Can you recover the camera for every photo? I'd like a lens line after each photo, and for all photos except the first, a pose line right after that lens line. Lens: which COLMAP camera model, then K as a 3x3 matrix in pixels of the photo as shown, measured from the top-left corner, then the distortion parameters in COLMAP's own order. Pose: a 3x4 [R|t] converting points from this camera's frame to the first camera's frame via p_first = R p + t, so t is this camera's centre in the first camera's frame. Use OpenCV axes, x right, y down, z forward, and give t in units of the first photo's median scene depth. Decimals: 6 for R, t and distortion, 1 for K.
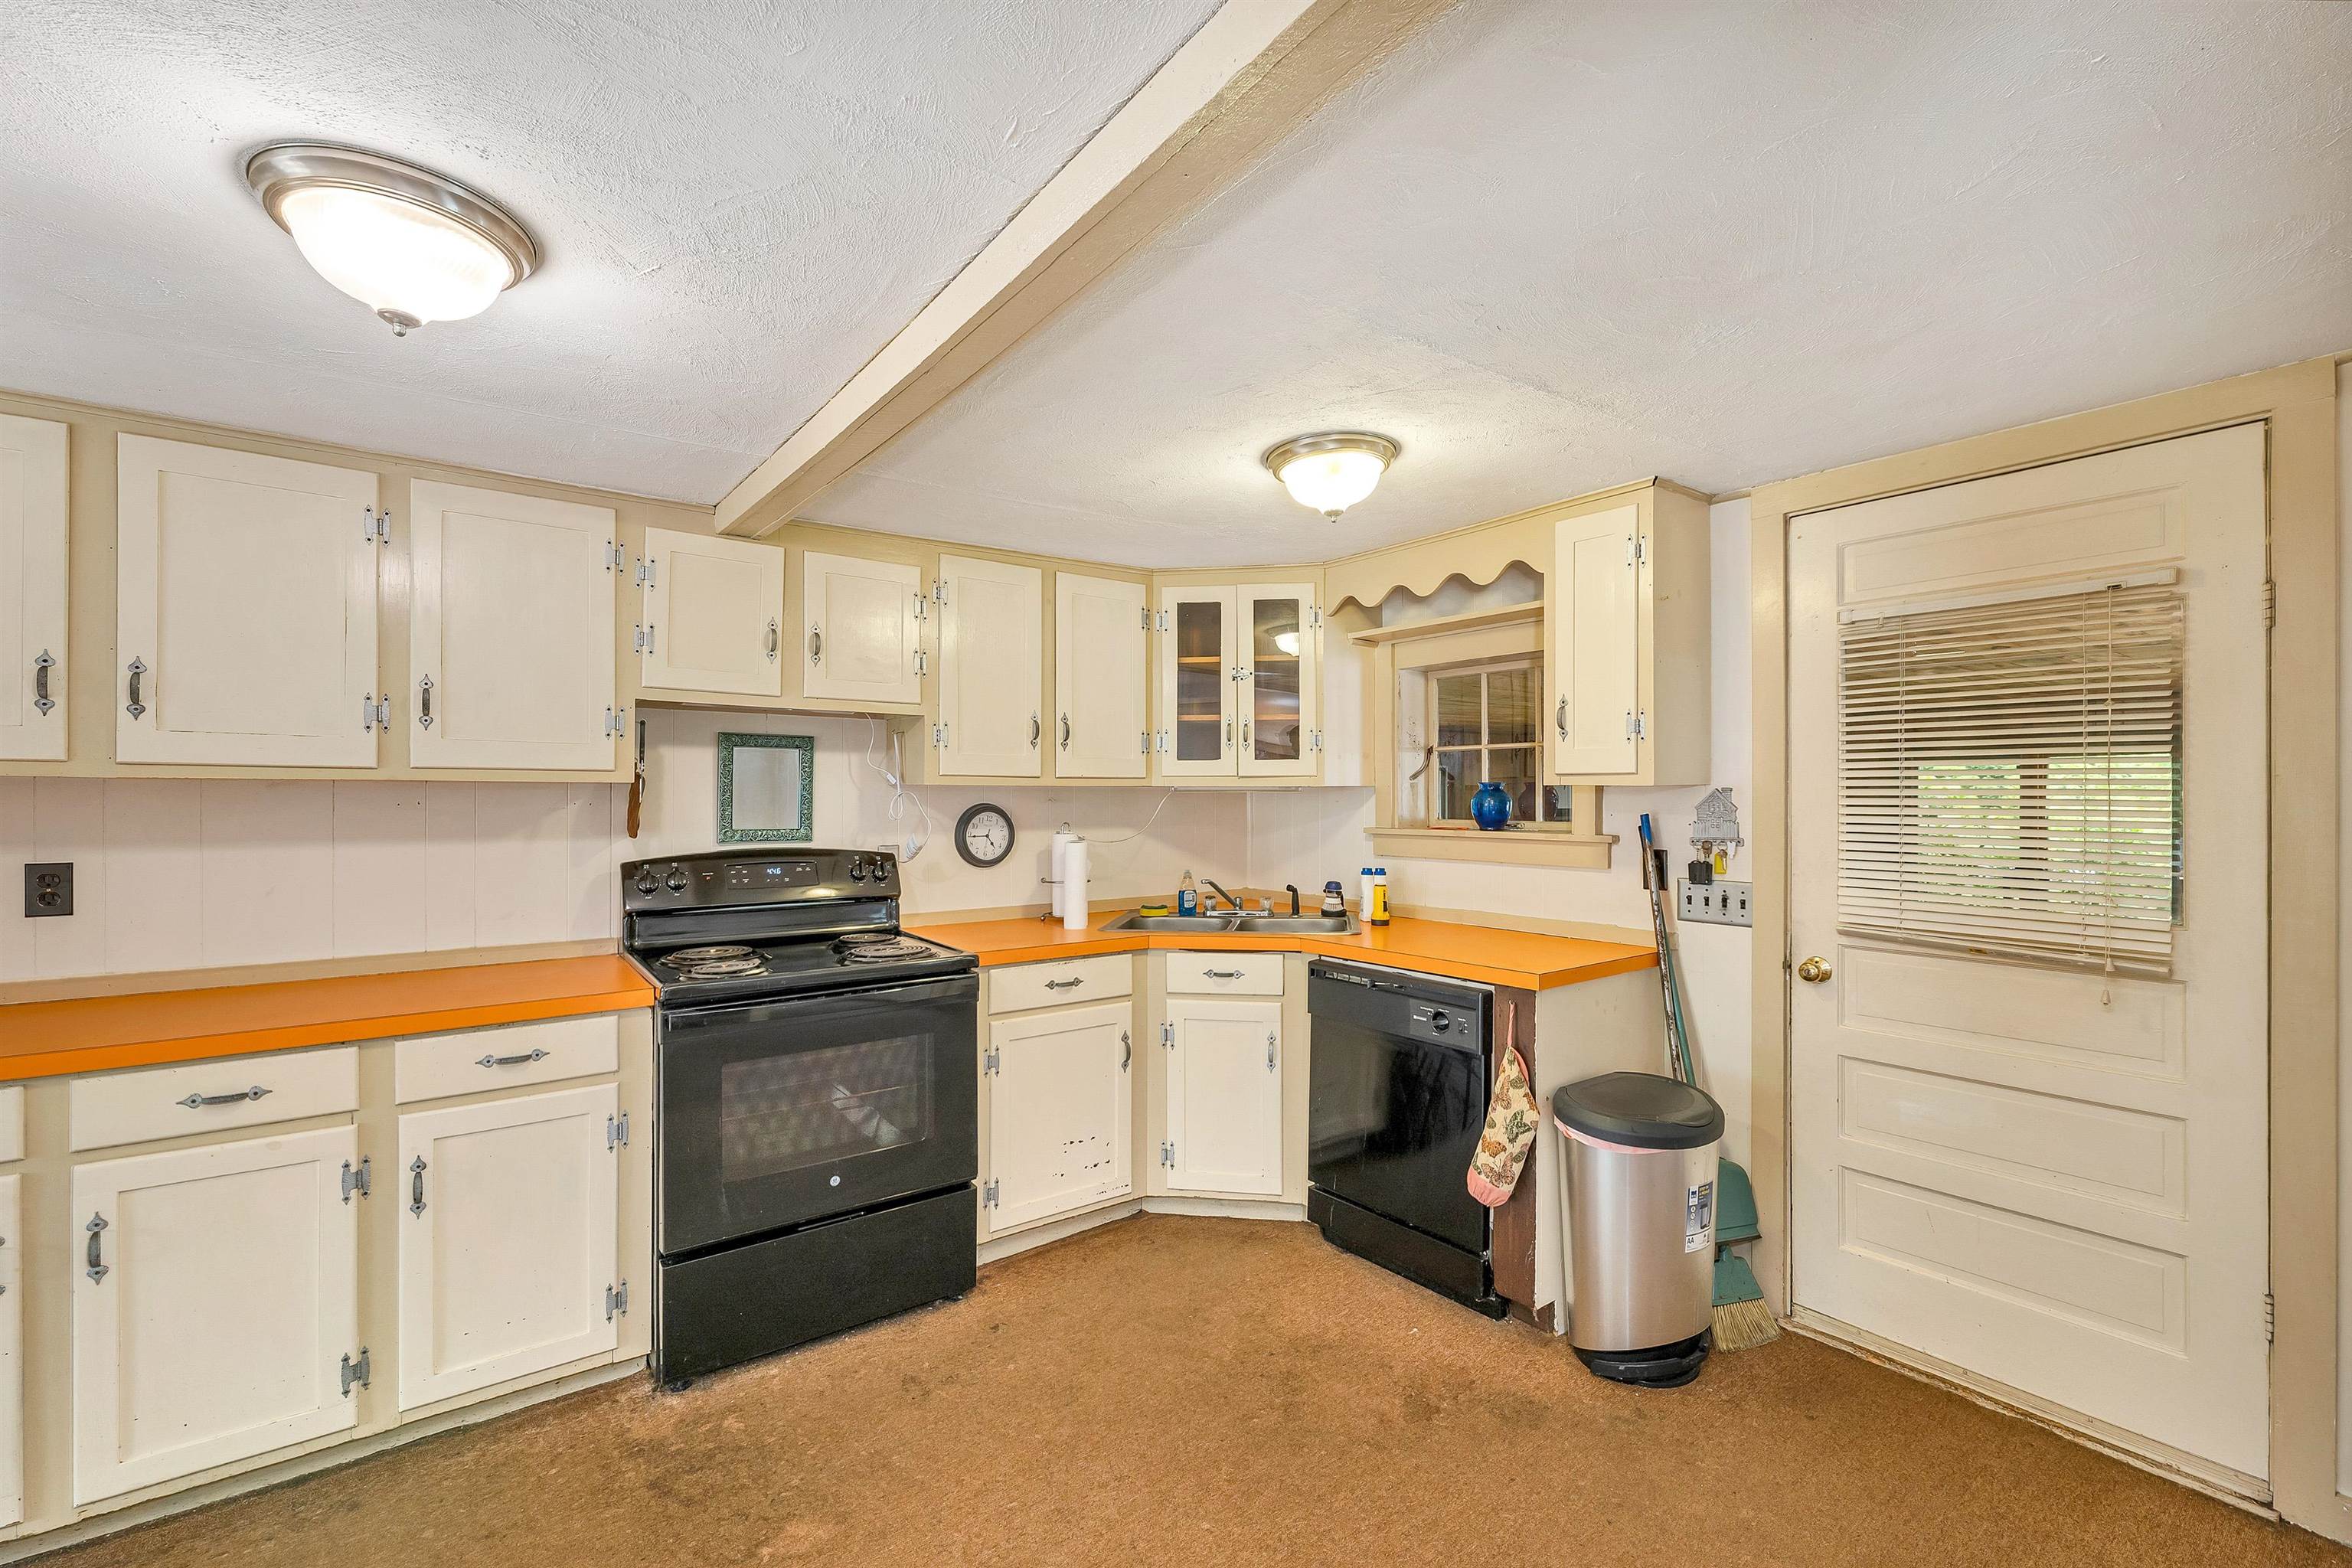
lens RADIAL K [[975.6, 0, 1185.4], [0, 975.6, 786.6], [0, 0, 1]] dist [0.000382, -0.000083]
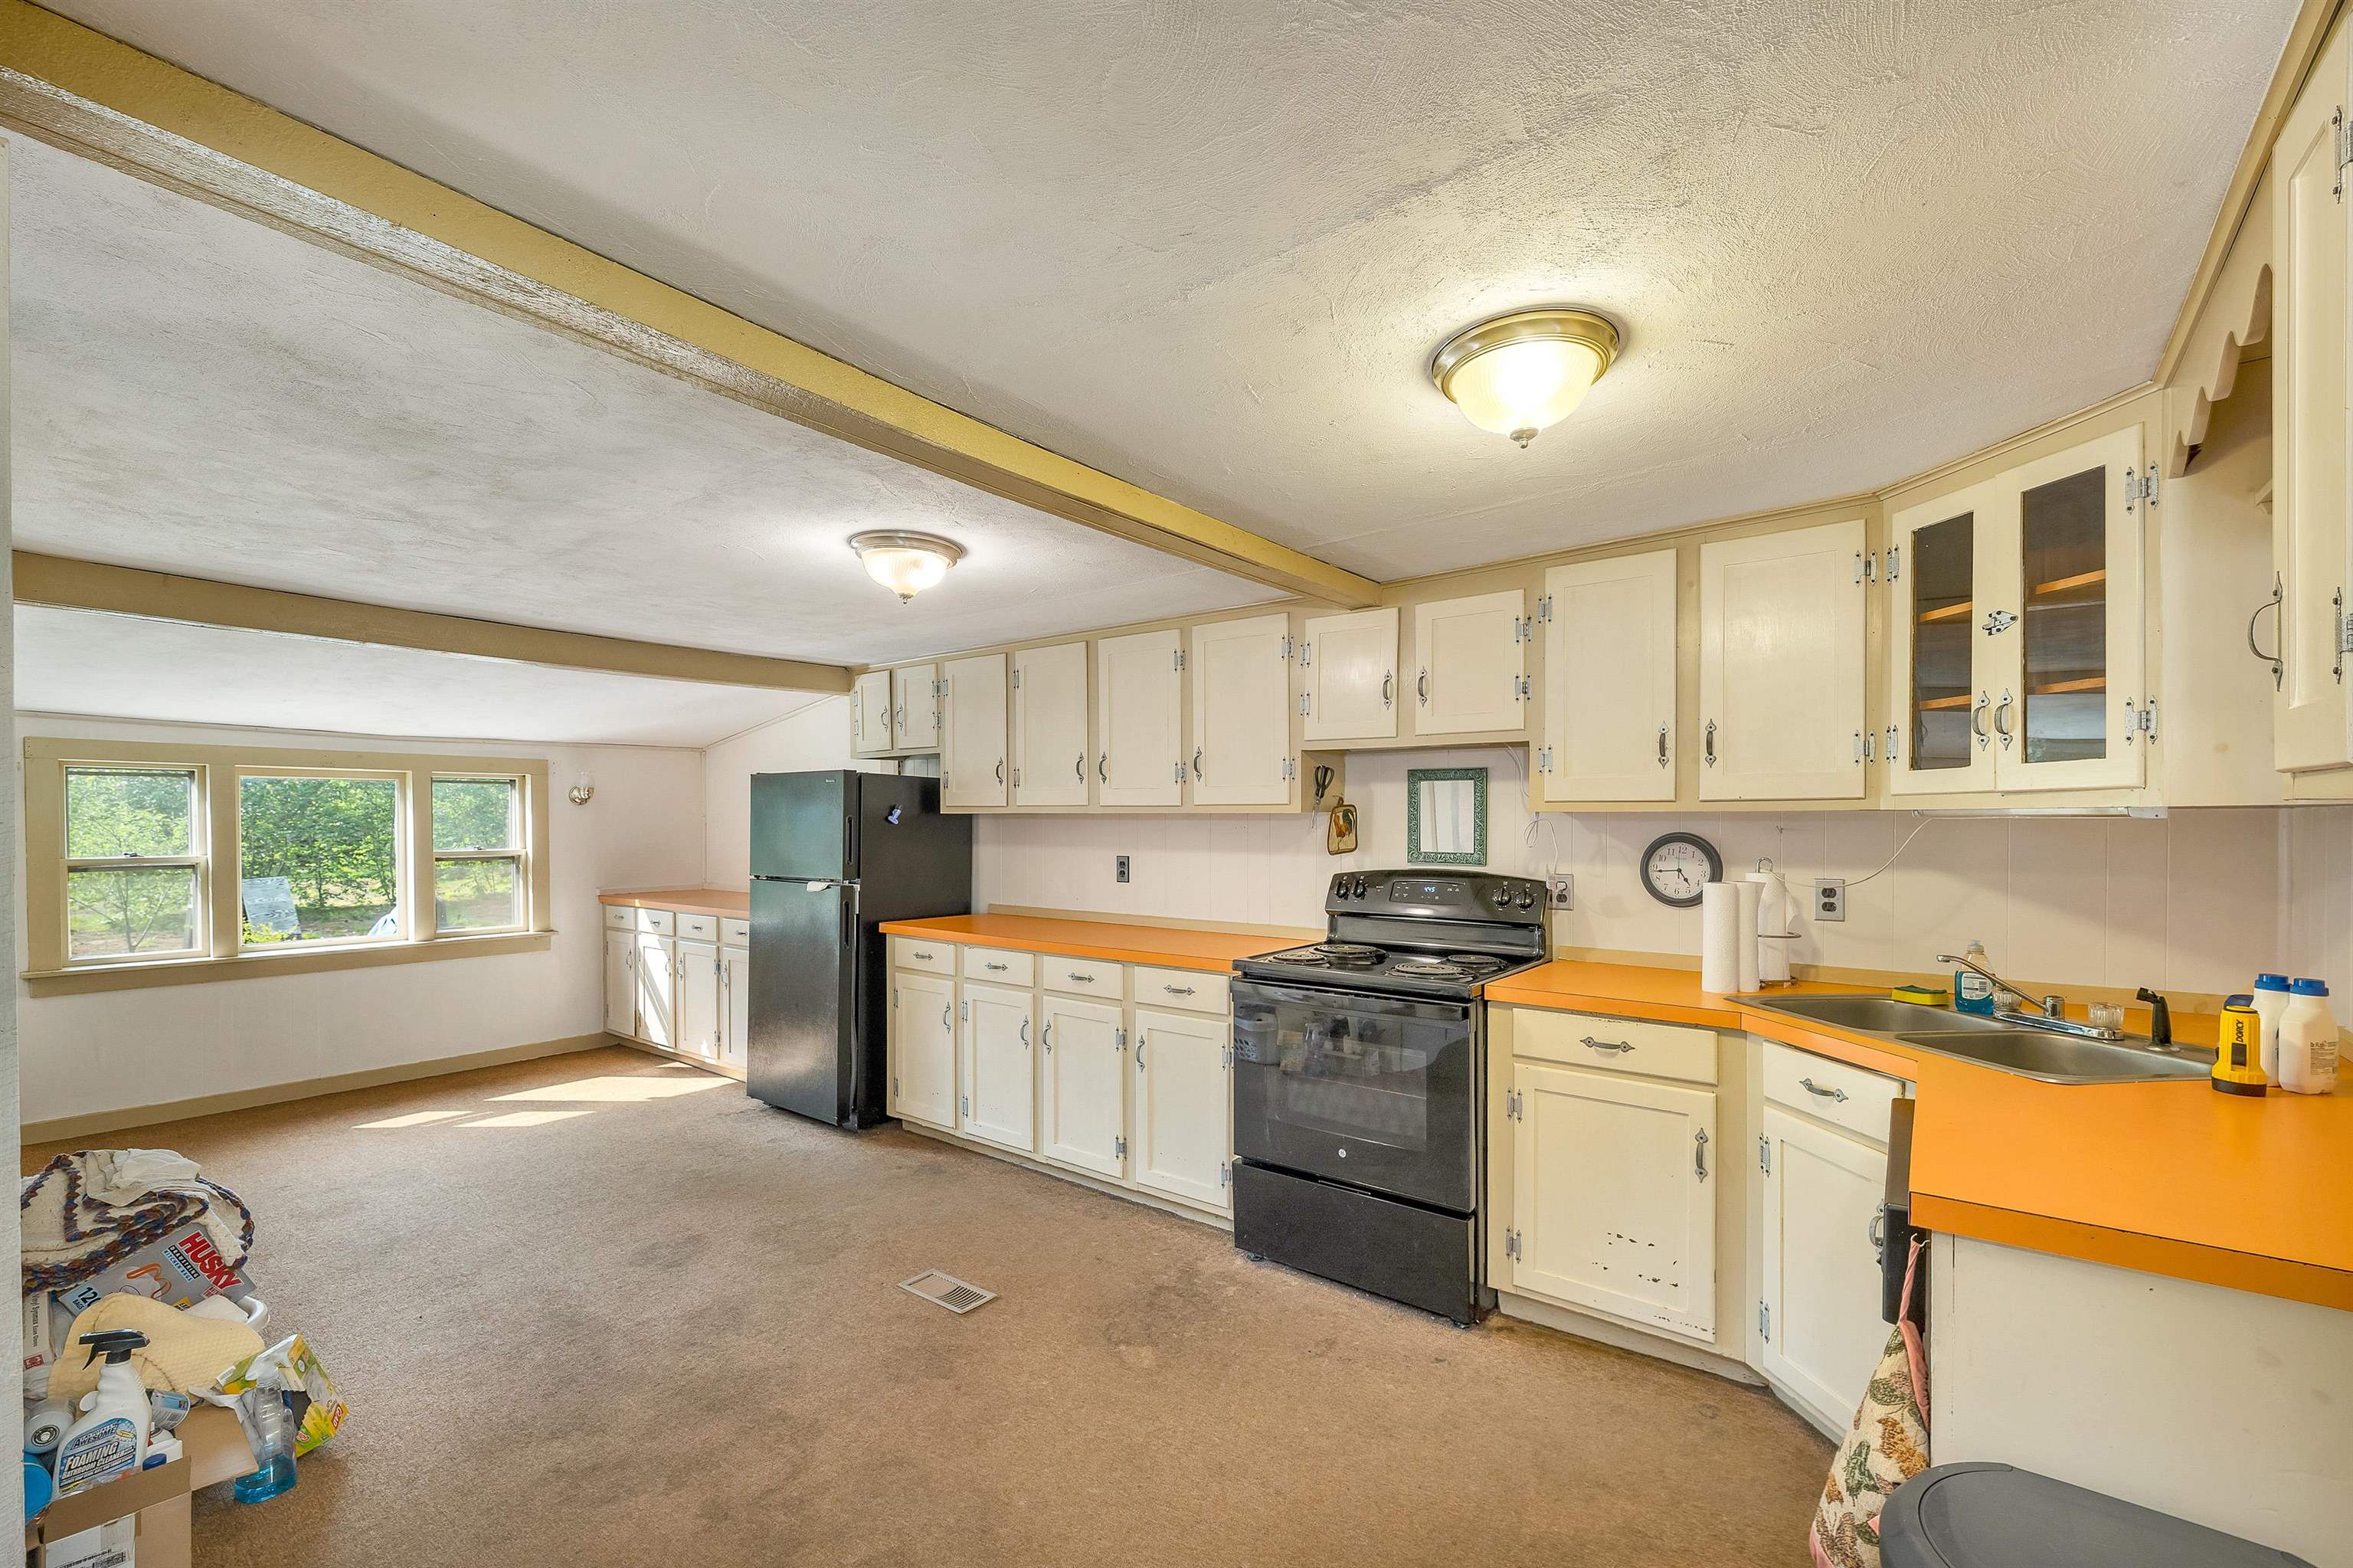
lens RADIAL K [[967.2, 0, 1179.9], [0, 967.2, 819.2], [0, 0, 1]] dist [-0.000058, -0.000366]
pose [[0.284916, -0.000996, -0.958552, 0.566848], [0.008304, 0.999964, 0.001430, 0.001194], [0.958517, -0.008368, 0.284914, 0.397920]]
